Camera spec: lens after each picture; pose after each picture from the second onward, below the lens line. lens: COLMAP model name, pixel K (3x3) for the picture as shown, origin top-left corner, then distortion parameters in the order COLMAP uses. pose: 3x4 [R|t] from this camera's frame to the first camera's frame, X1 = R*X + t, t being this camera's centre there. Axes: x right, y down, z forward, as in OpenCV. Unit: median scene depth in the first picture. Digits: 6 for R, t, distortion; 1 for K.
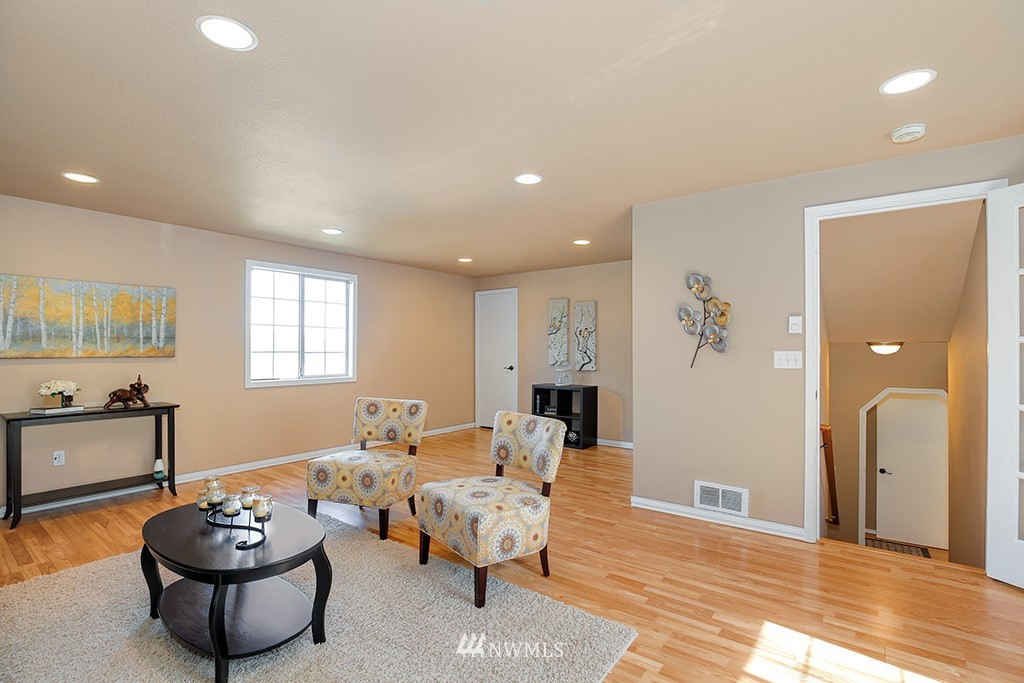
lens RADIAL K [[465.7, 0, 512.0], [0, 465.7, 341.5], [0, 0, 1]] dist [-0.053716, 0.000003]
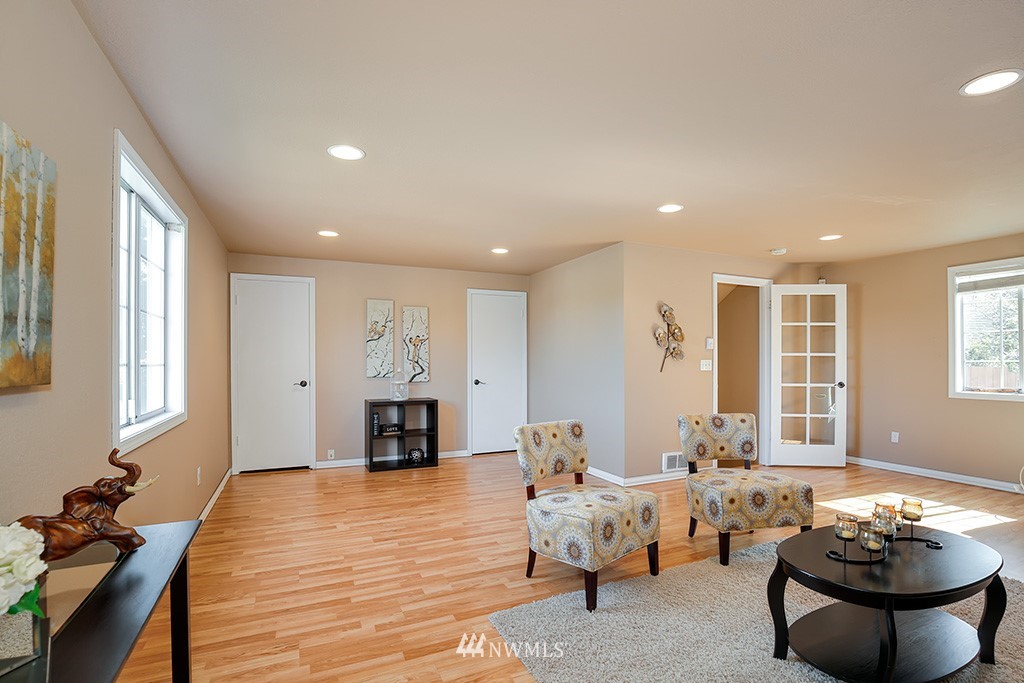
lens RADIAL K [[476.5, 0, 512.6], [0, 476.5, 354.7], [0, 0, 1]] dist [-0.003920, -0.000419]
pose [[0.478876, 0.003928, 0.877874, -0.583726], [-0.013844, 0.999899, 0.003078, 0.003523], [-0.877773, -0.013627, 0.478883, 0.387093]]
